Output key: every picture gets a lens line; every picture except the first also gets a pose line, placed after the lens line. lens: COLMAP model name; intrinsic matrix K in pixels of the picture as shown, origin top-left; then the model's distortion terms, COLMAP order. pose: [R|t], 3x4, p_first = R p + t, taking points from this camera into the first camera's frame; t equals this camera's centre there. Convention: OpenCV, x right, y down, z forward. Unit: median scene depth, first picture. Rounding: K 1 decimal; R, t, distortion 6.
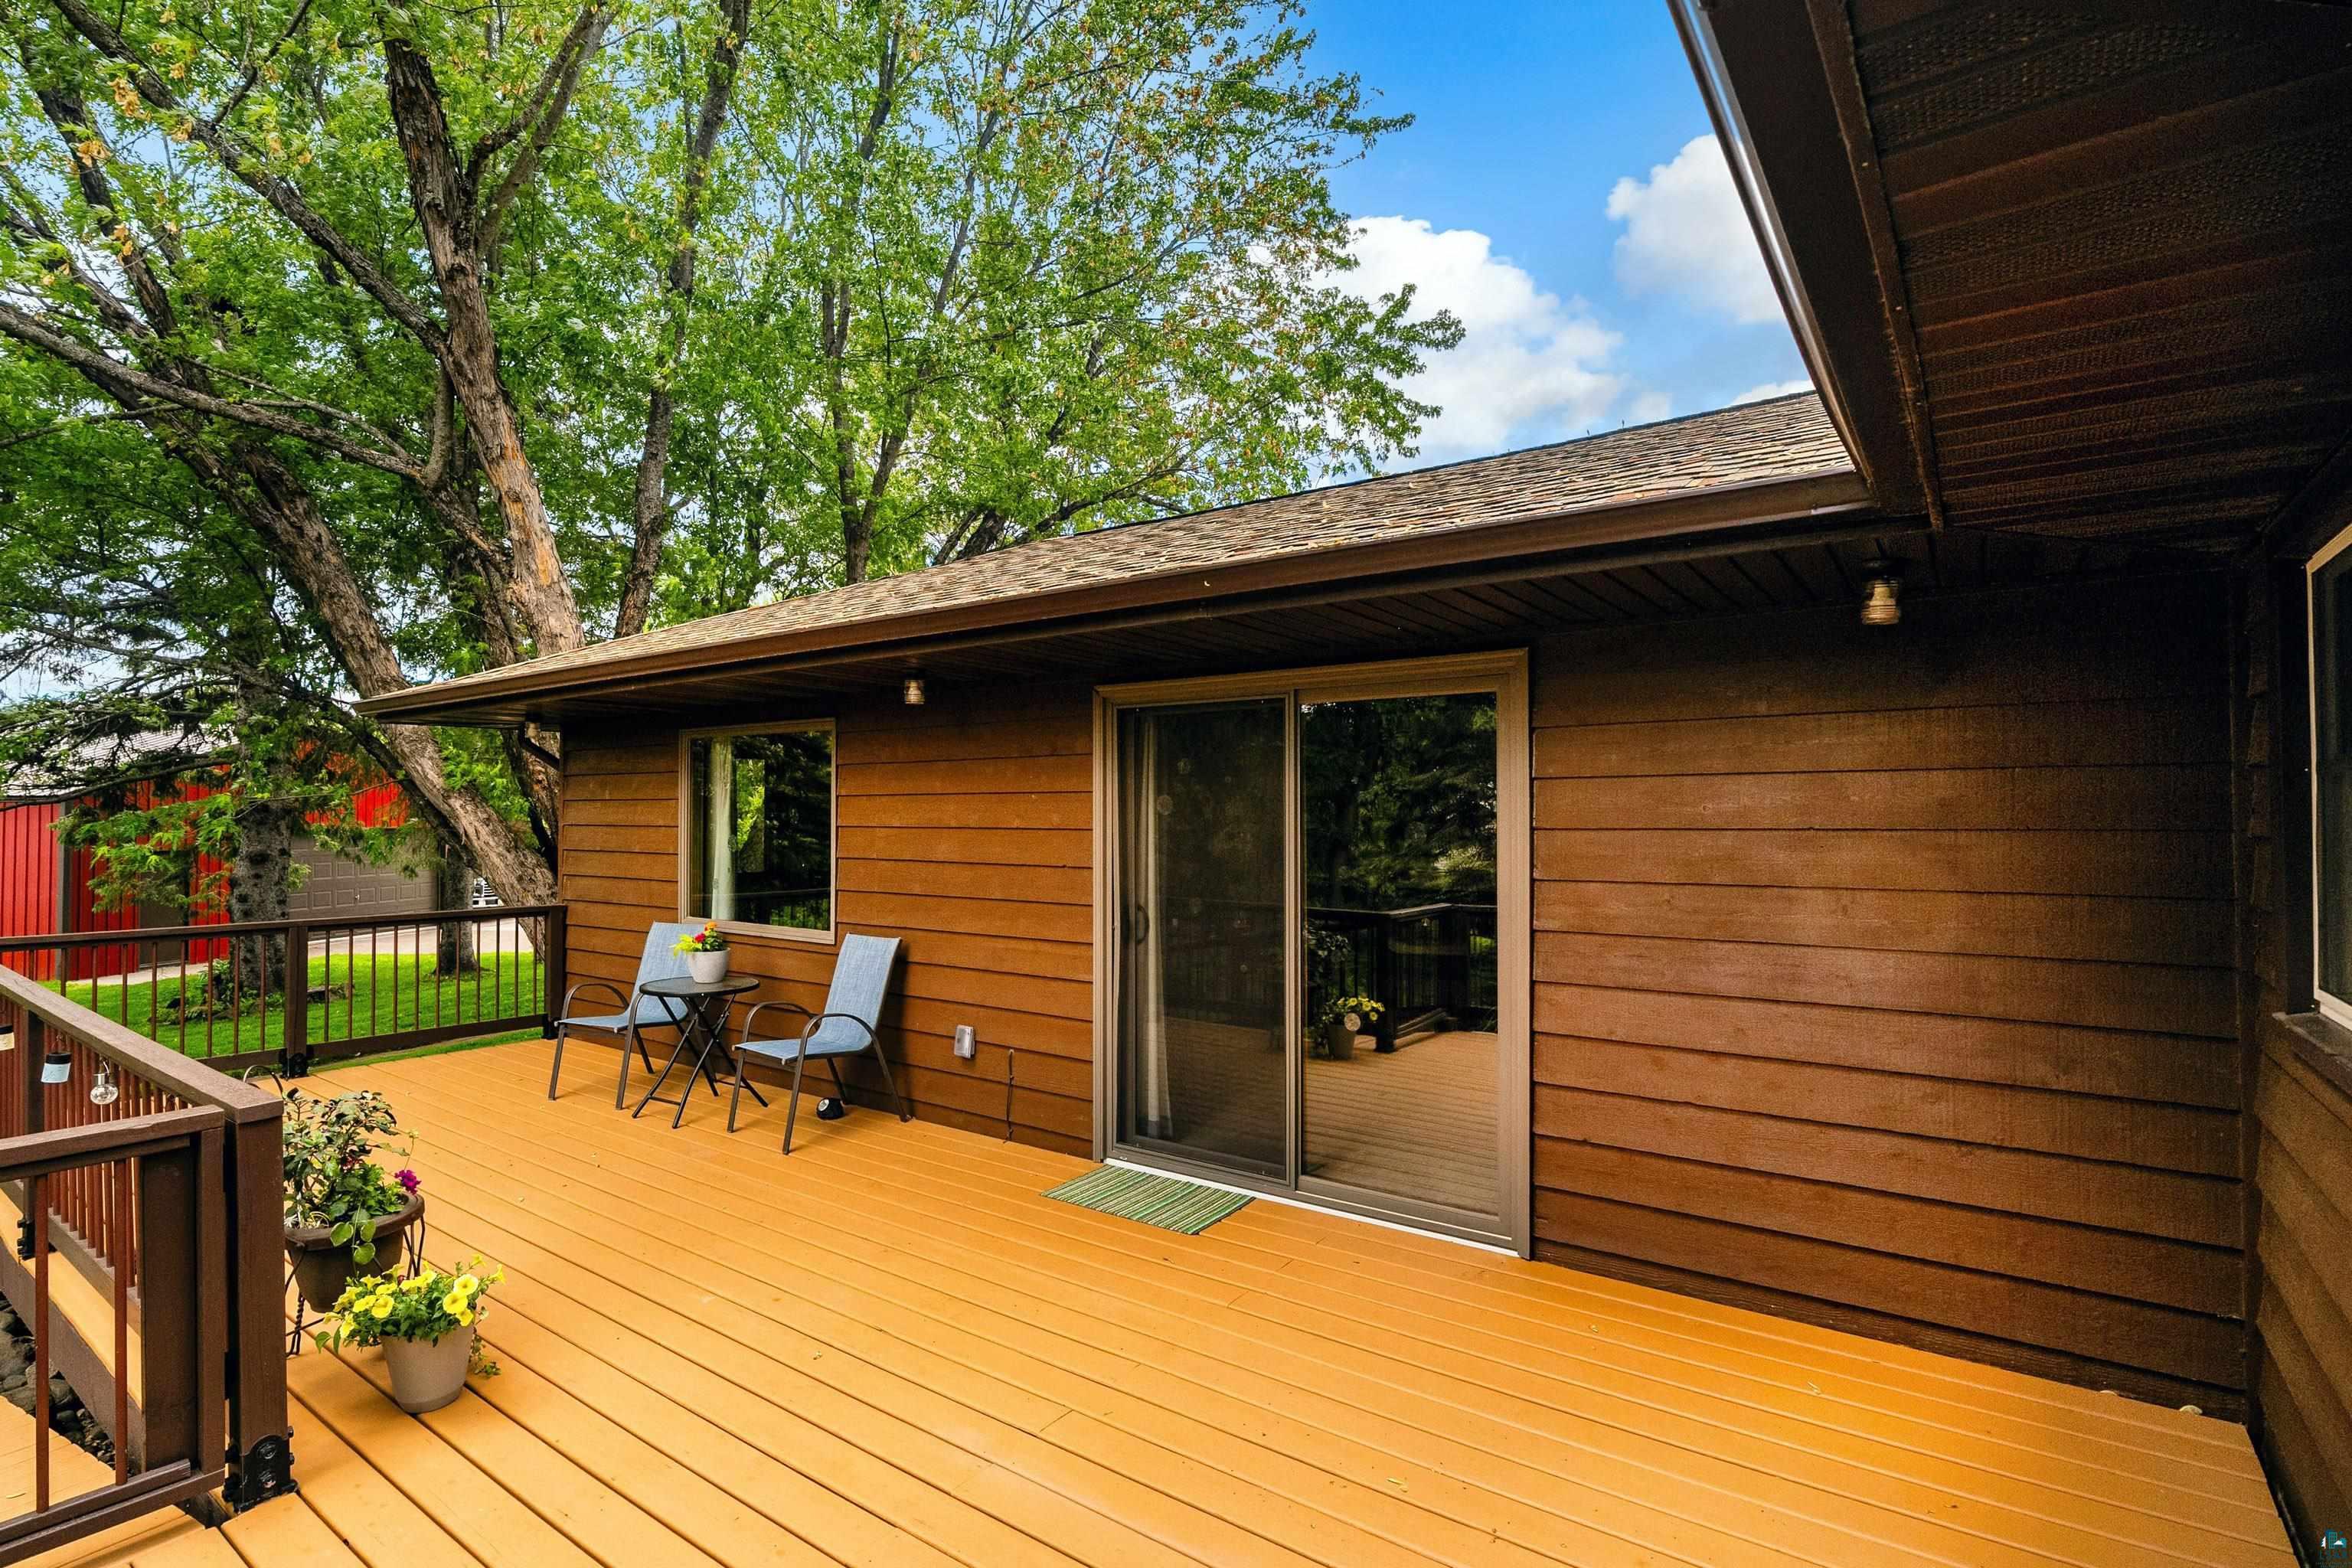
lens RADIAL K [[1129.4, 0, 1176.0], [0, 1129.4, 784.0], [0, 0, 1]] dist [-0.001575, -0.000124]
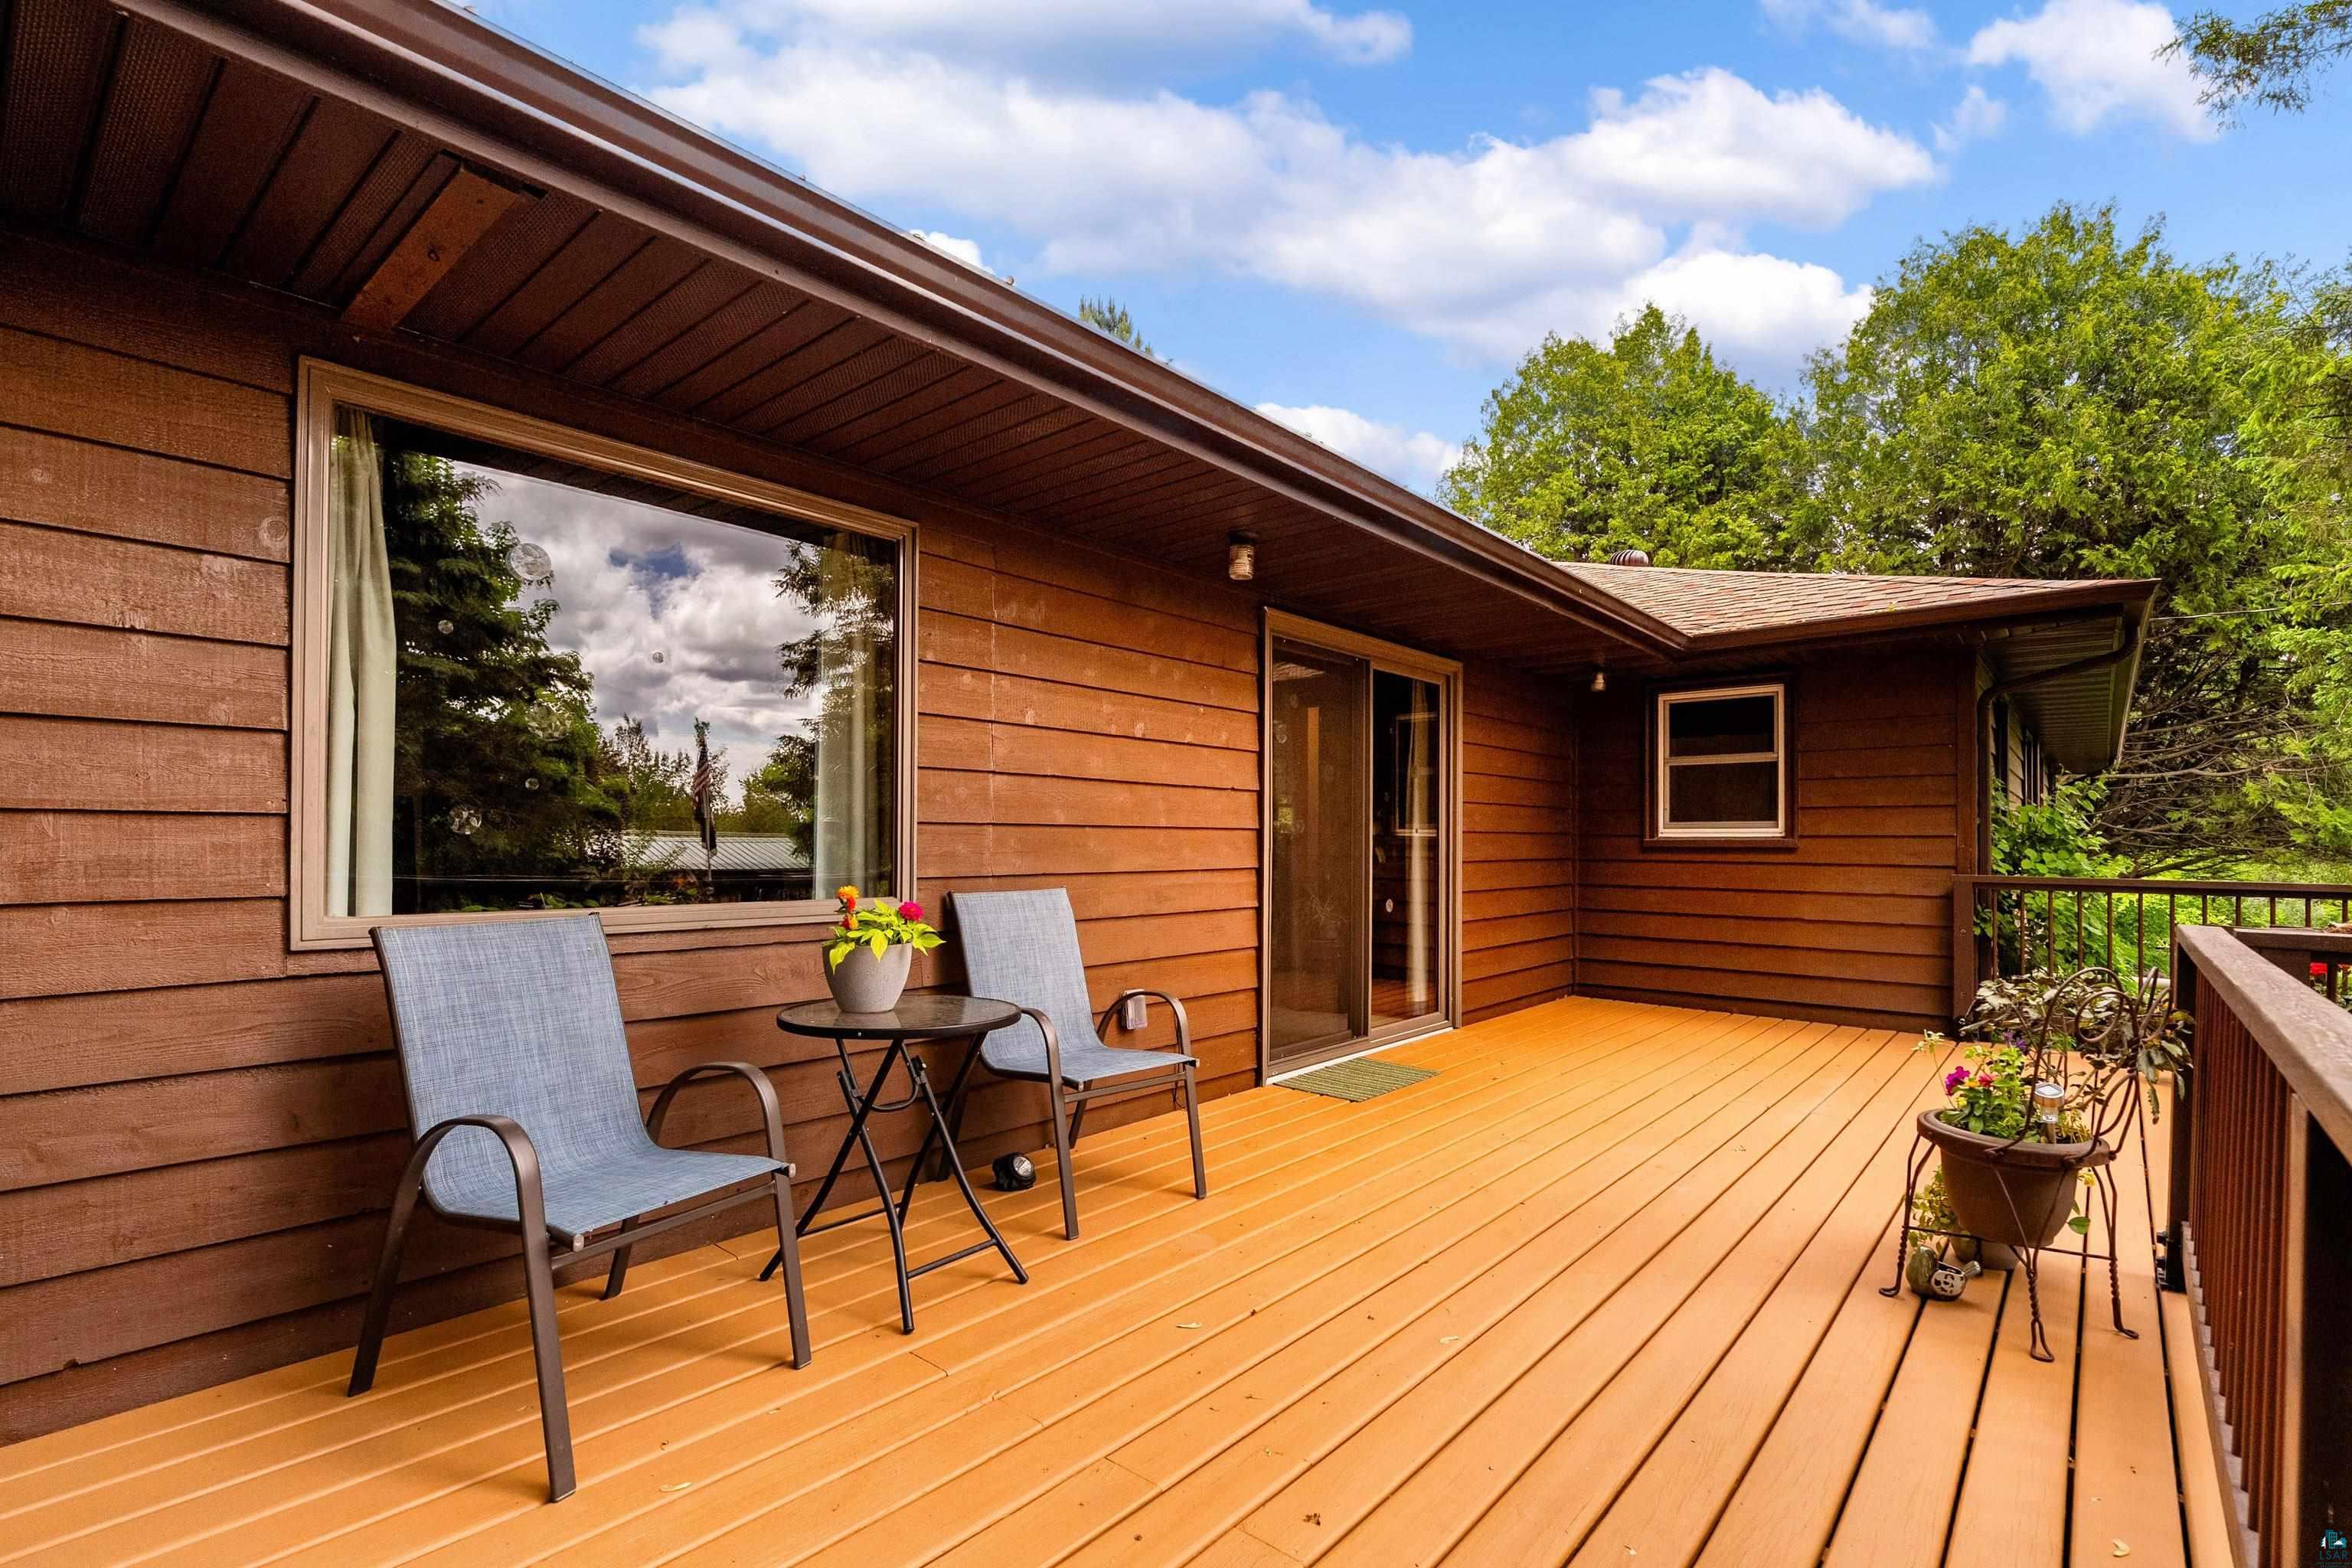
lens RADIAL K [[1076.8, 0, 1172.1], [0, 1076.8, 842.6], [0, 0, 1]] dist [0.000039, 0.000021]
pose [[0.076821, 0.005967, 0.997027, -0.962508], [-0.030052, 0.999542, -0.003667, 0.118757], [-0.996592, -0.029681, 0.076965, 0.955499]]
